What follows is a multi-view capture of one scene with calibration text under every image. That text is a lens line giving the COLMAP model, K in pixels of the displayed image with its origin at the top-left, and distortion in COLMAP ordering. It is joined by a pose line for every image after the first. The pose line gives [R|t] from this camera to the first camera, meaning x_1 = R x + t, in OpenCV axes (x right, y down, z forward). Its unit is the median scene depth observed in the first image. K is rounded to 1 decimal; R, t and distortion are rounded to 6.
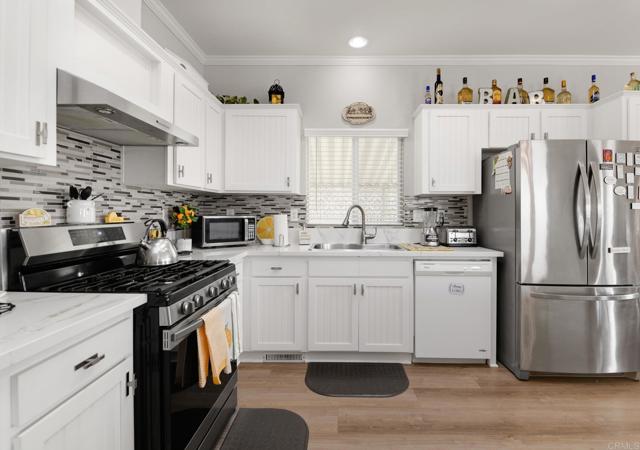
lens RADIAL K [[302.6, 0, 333.8], [0, 302.6, 211.3], [0, 0, 1]] dist [-0.001057, -0.000834]
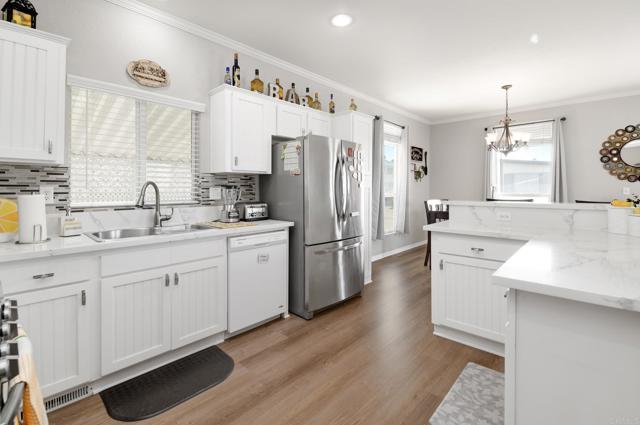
lens RADIAL K [[293.5, 0, 318.1], [0, 293.5, 186.8], [0, 0, 1]] dist [-0.001828, -0.001136]
pose [[0.675866, 0.001894, 0.737022, -0.222941], [-0.002103, 0.999998, -0.000641, -0.007360], [-0.737021, -0.001117, 0.675869, 0.101802]]
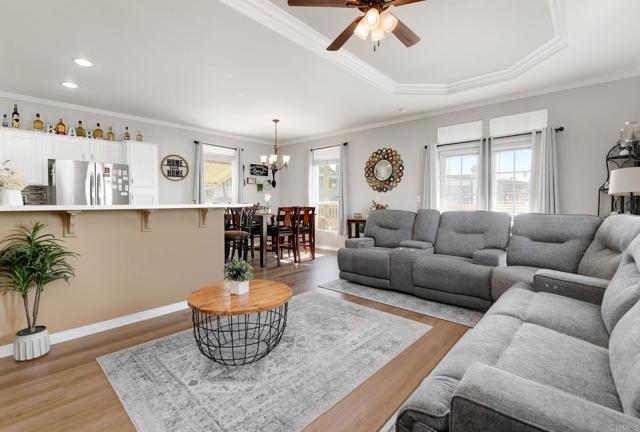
lens RADIAL K [[285.7, 0, 319.3], [0, 285.7, 211.9], [0, 0, 1]] dist [-0.017958, -0.000347]
pose [[0.661432, -0.027862, 0.749487, 0.305085], [-0.001955, 0.999242, 0.038872, 0.025520], [-0.750002, -0.027176, 0.660877, -1.194654]]
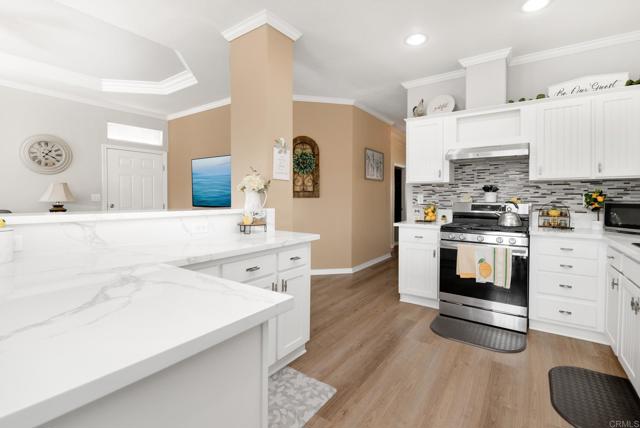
lens RADIAL K [[305.7, 0, 319.7], [0, 305.7, 207.9], [0, 0, 1]] dist [0.019336, -0.000454]
pose [[-0.581097, 0.015923, -0.813679, 0.944867], [-0.004387, 0.999733, 0.022697, 0.017490], [0.813823, 0.016759, -0.580872, 0.703369]]
